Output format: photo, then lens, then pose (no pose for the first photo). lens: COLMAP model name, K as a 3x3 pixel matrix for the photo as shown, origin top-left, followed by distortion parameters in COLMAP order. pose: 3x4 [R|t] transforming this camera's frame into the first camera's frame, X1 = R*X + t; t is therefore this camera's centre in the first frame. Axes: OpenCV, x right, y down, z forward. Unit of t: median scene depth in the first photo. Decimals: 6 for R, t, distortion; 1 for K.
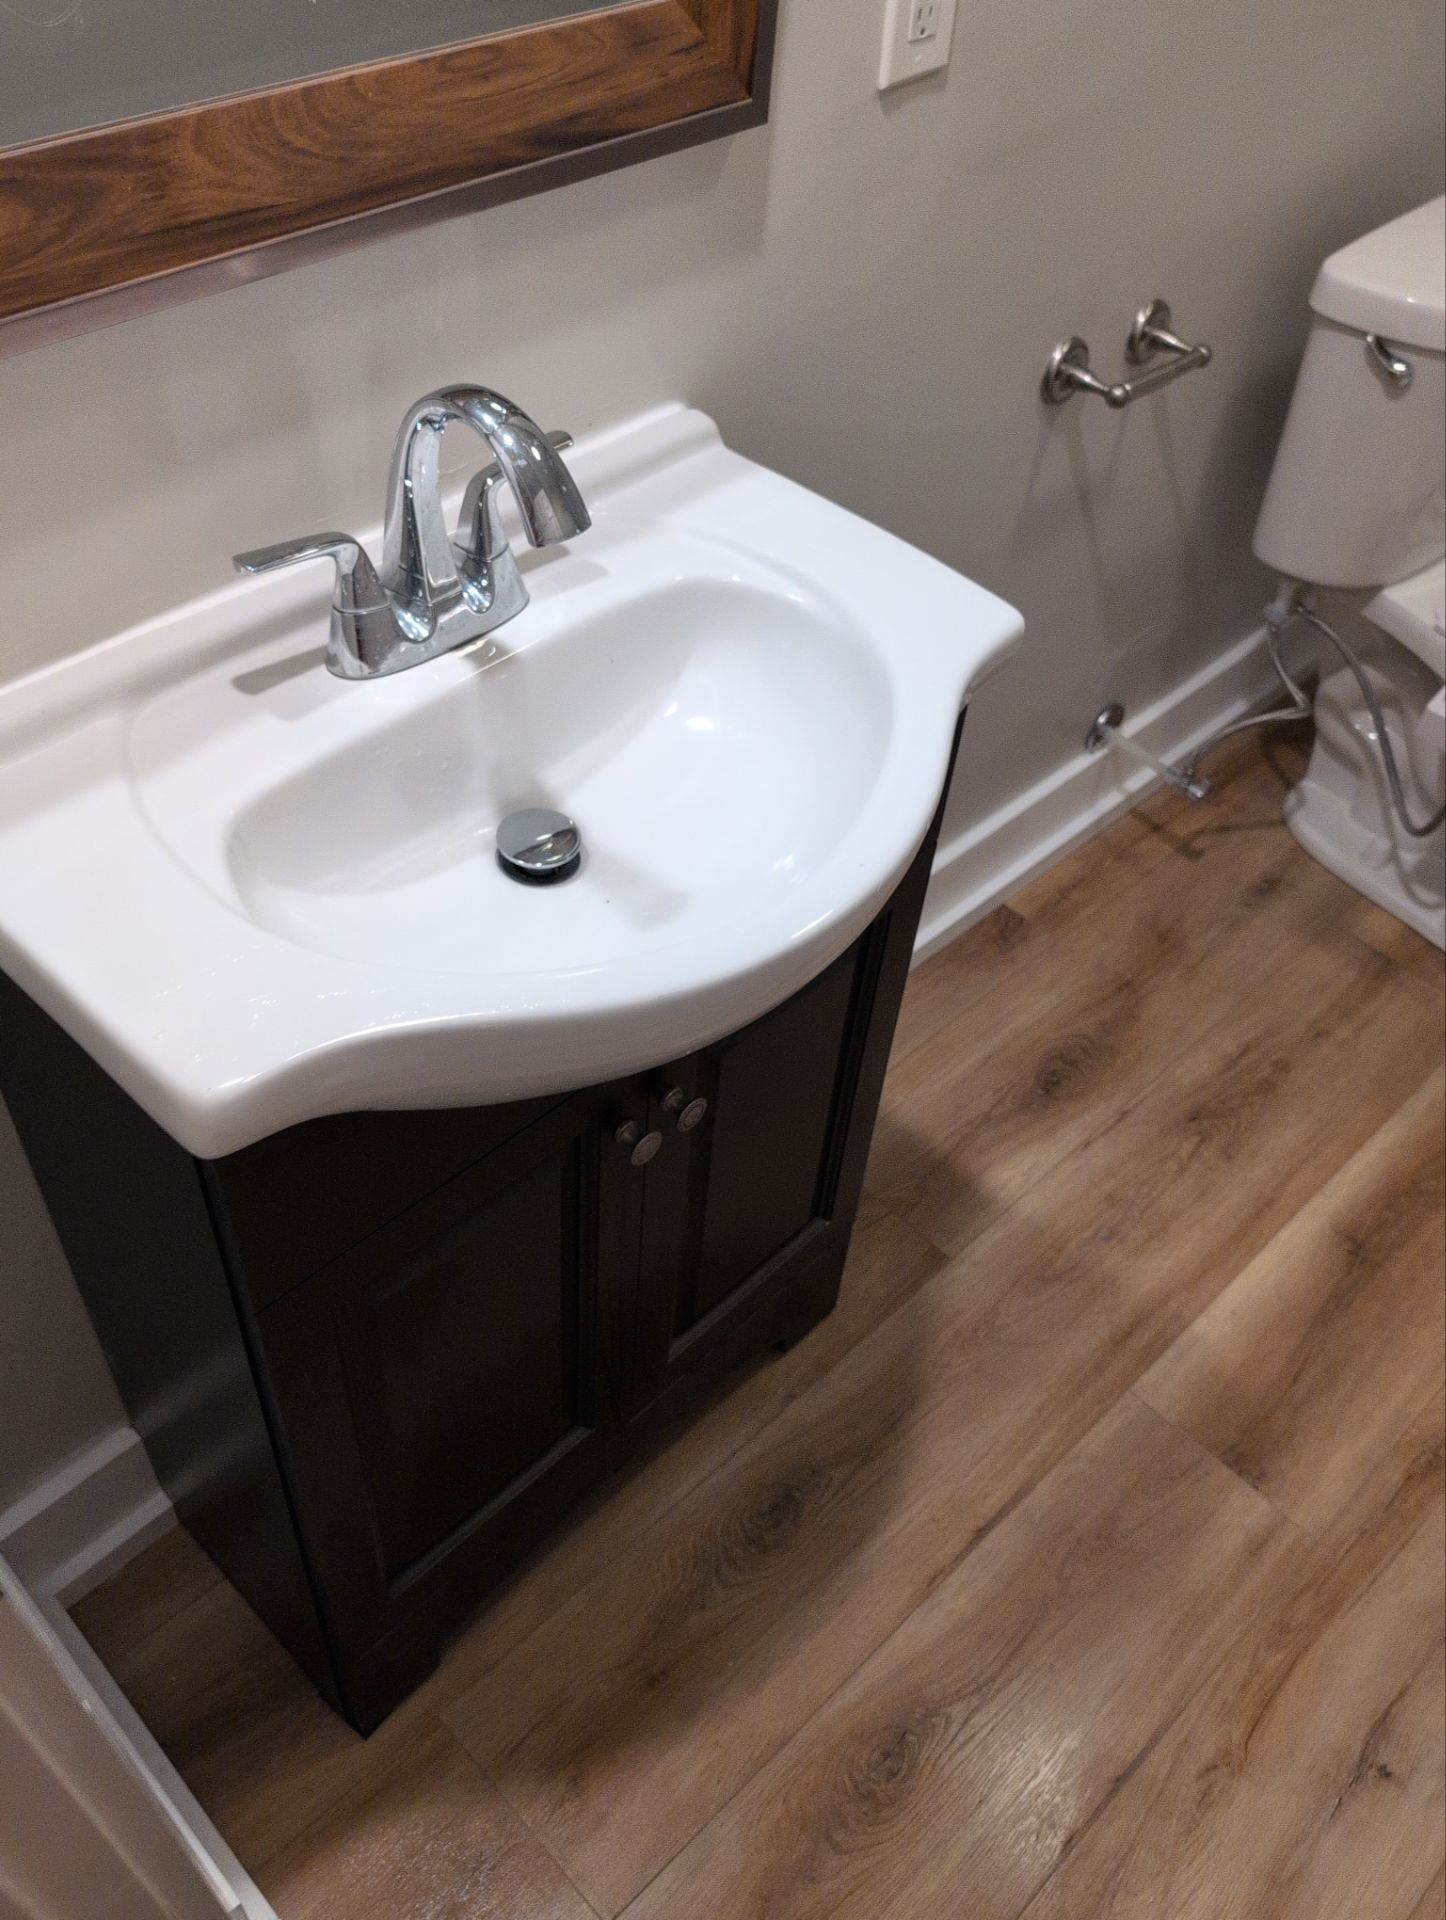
lens RADIAL K [[1609.7, 0, 721.5], [0, 1609.7, 969.7], [0, 0, 1]] dist [0.012867, 0.003039]
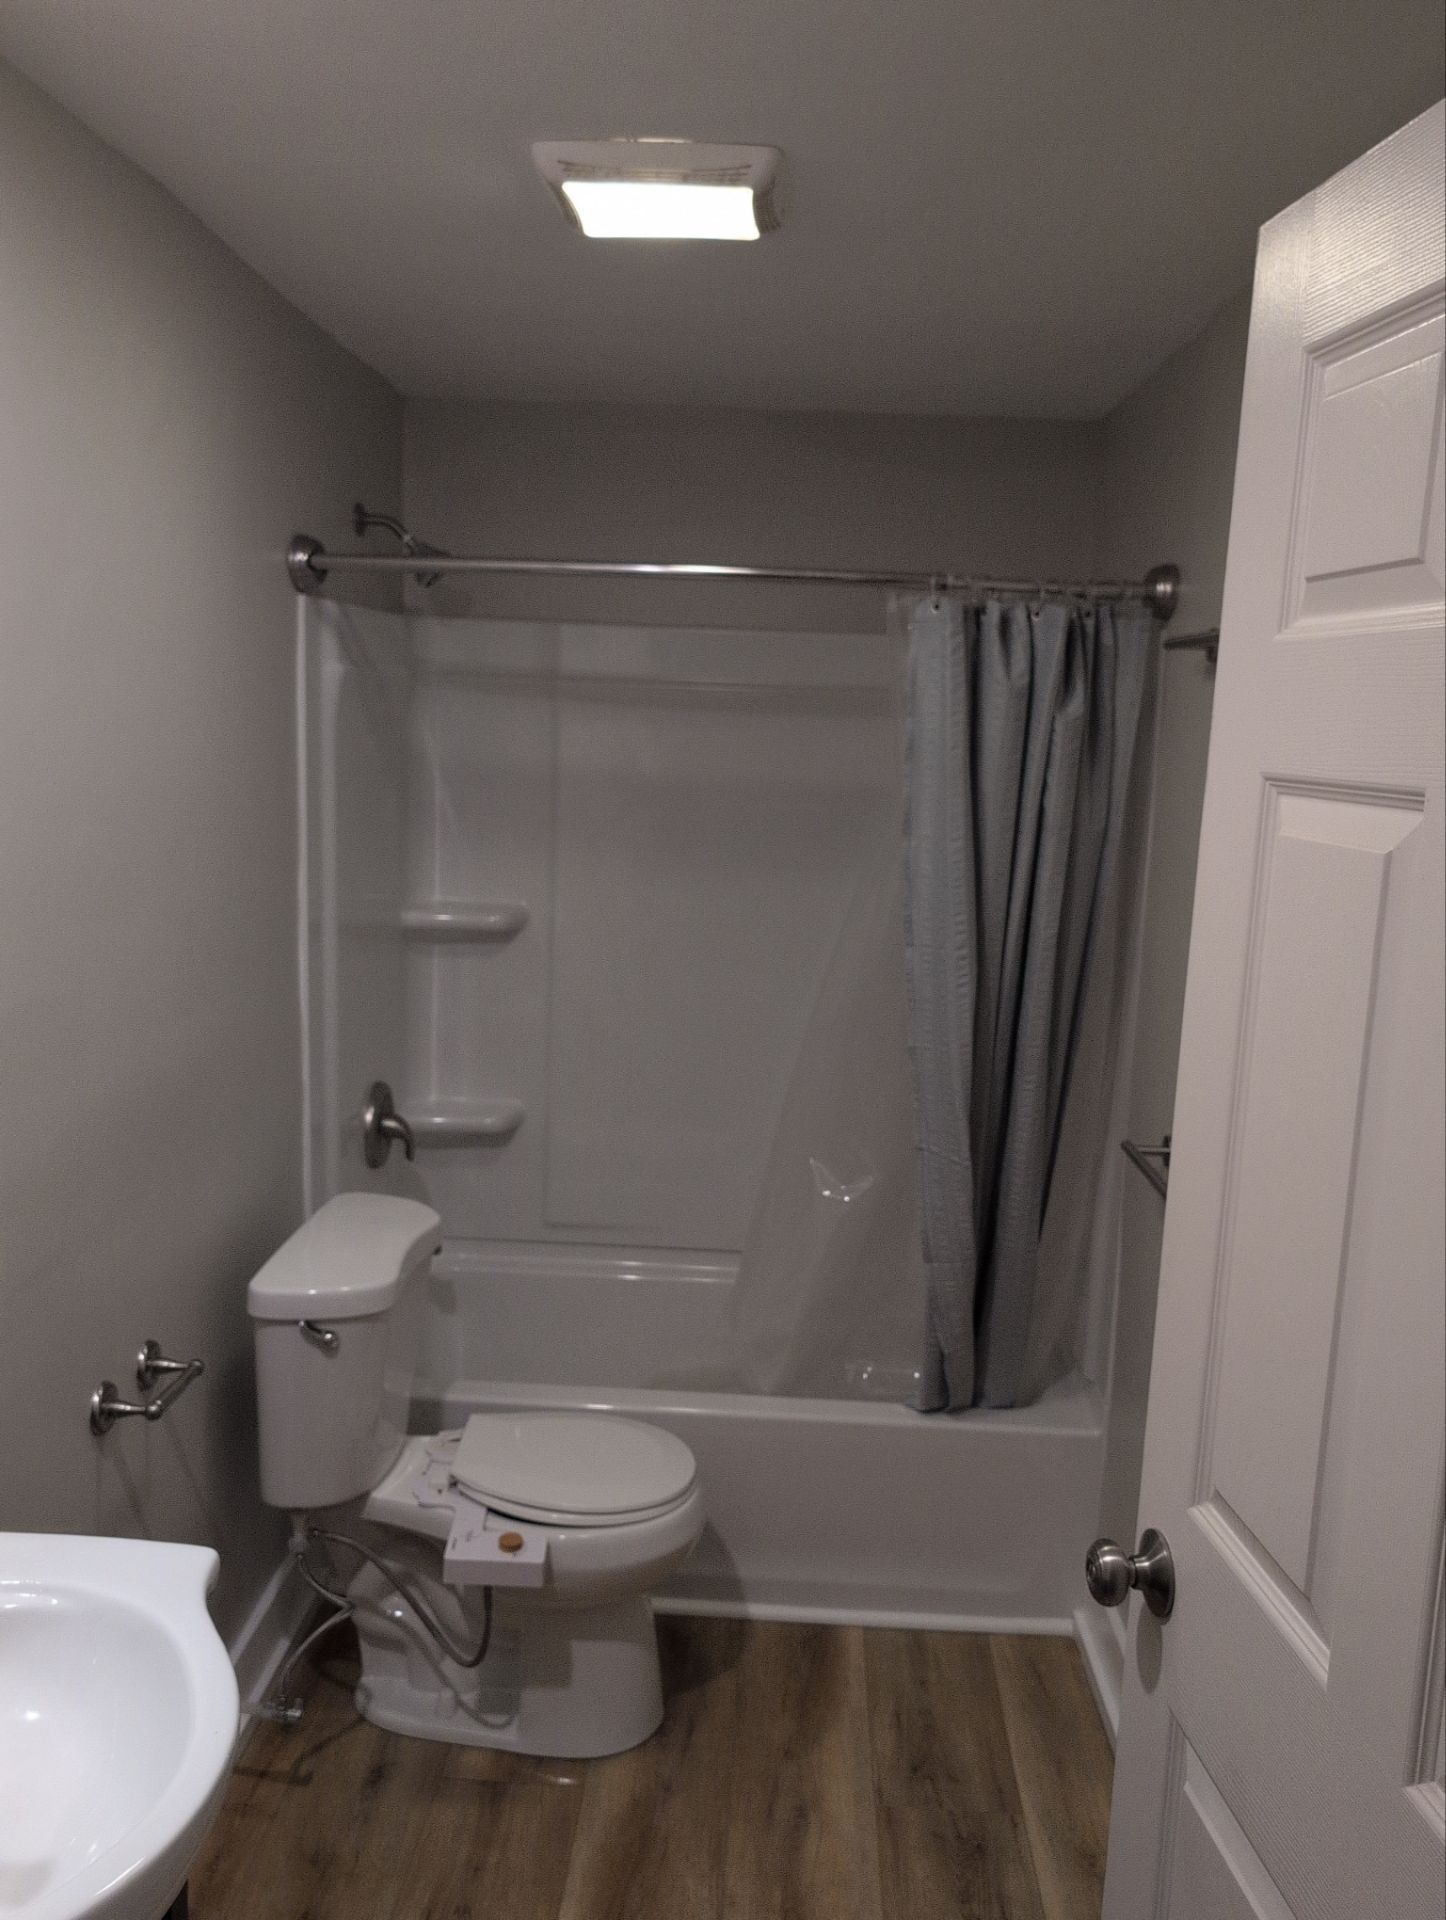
lens RADIAL K [[1598.9, 0, 718.0], [0, 1598.9, 958.3], [0, 0, 1]] dist [0.014097, -0.015292]
pose [[0.731602, -0.120528, 0.670993, -0.243477], [0.491594, 0.775191, -0.396754, 0.096514], [-0.472327, 0.620123, 0.626382, -0.247445]]
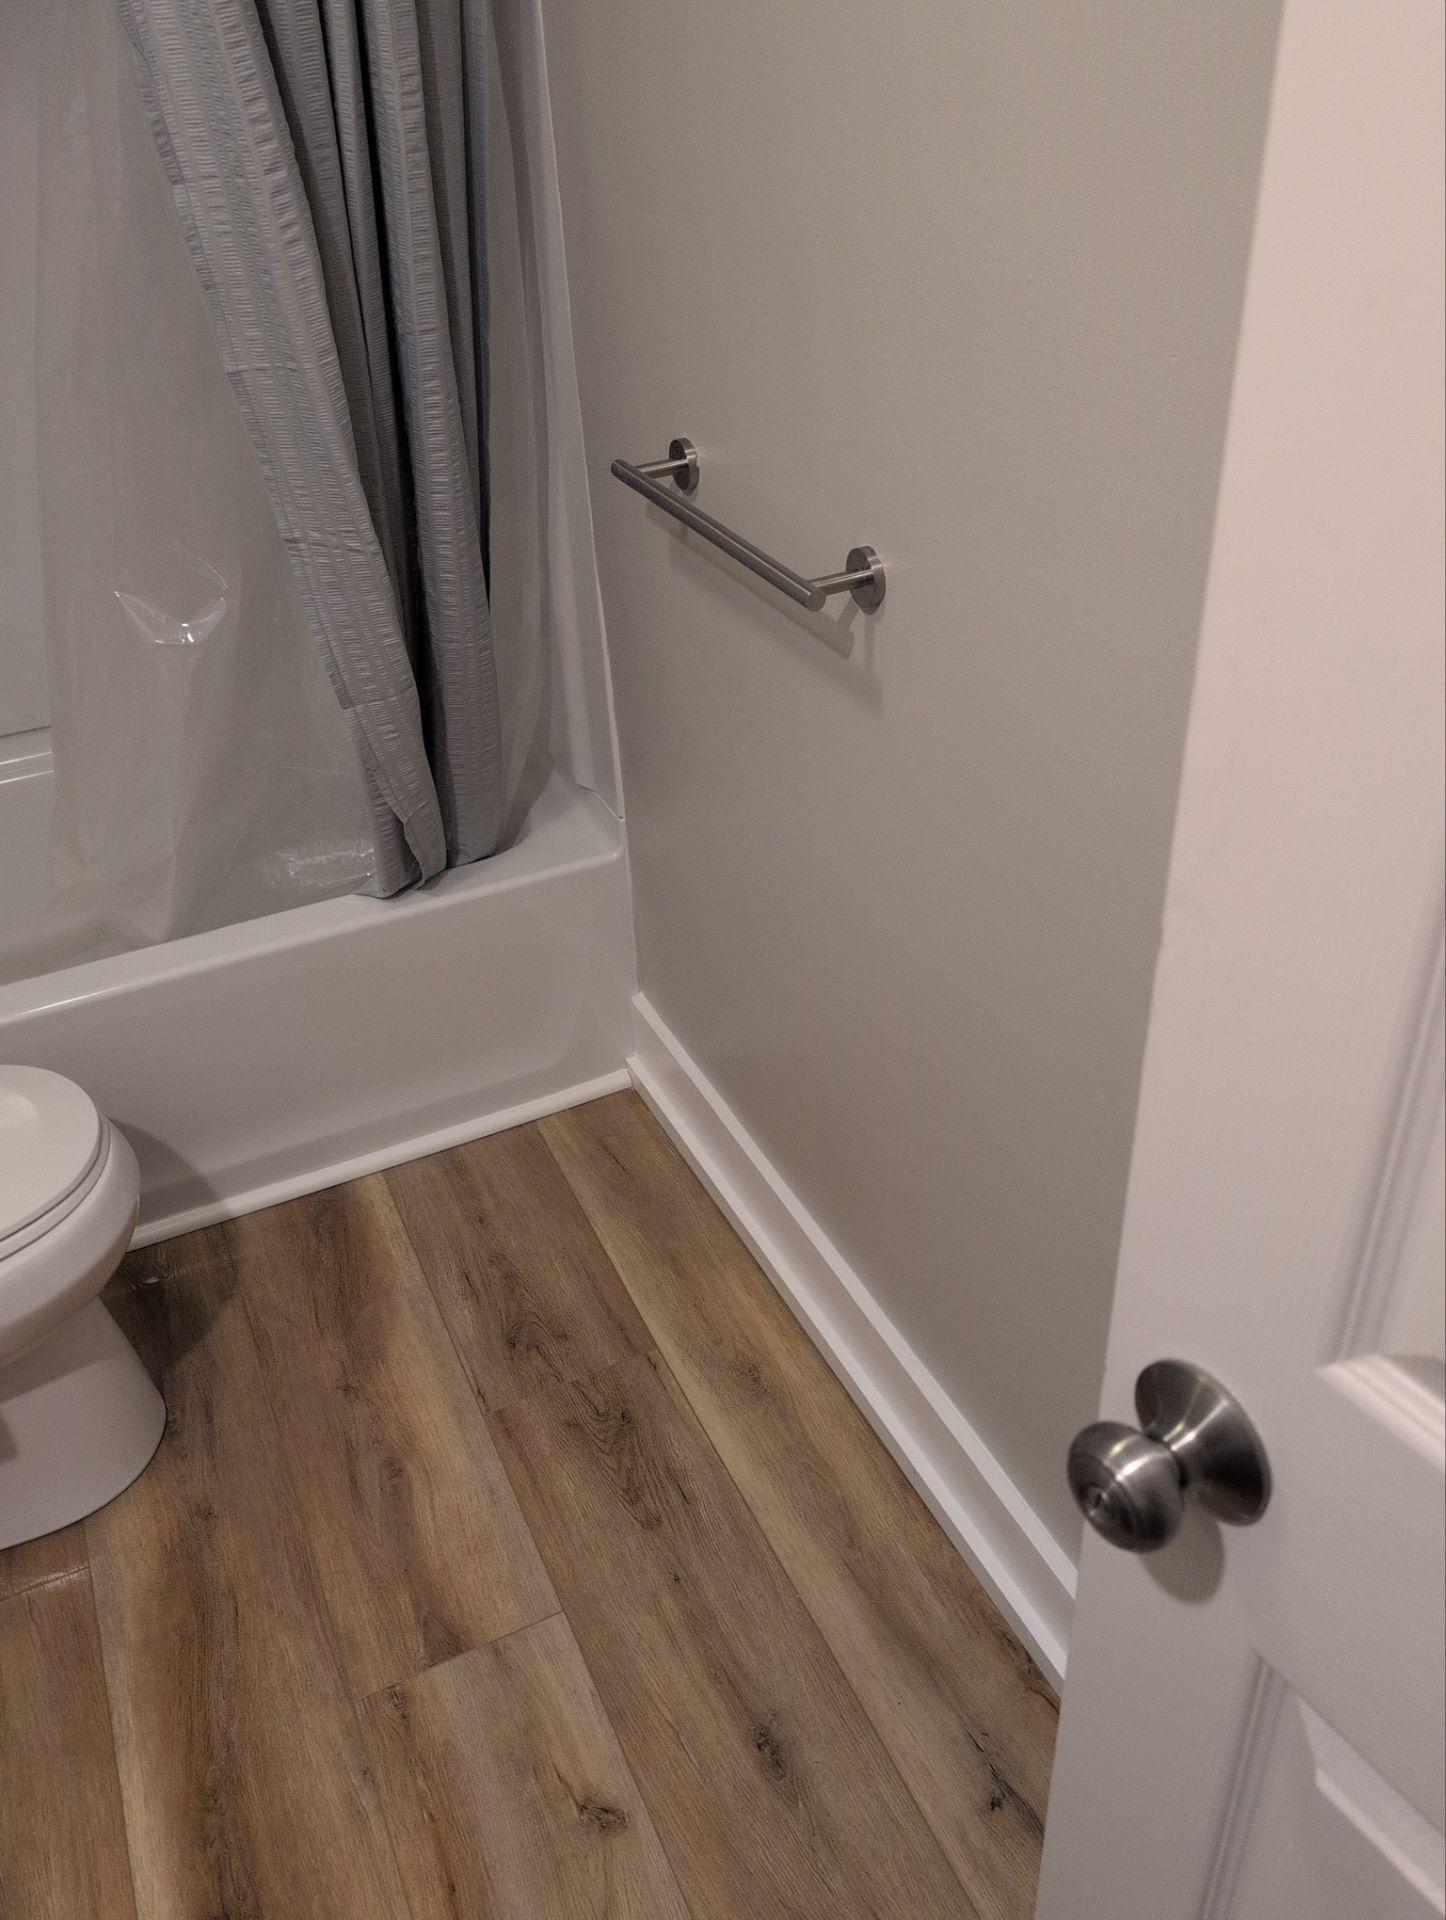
lens RADIAL K [[1598.8, 0, 720.7], [0, 1598.8, 968.8], [0, 0, 1]] dist [0.019338, -0.020694]
pose [[0.336011, -0.582195, 0.740369, 0.185661], [0.727161, 0.659952, 0.188942, -0.128149], [-0.598609, 0.474881, 0.645101, 0.131607]]
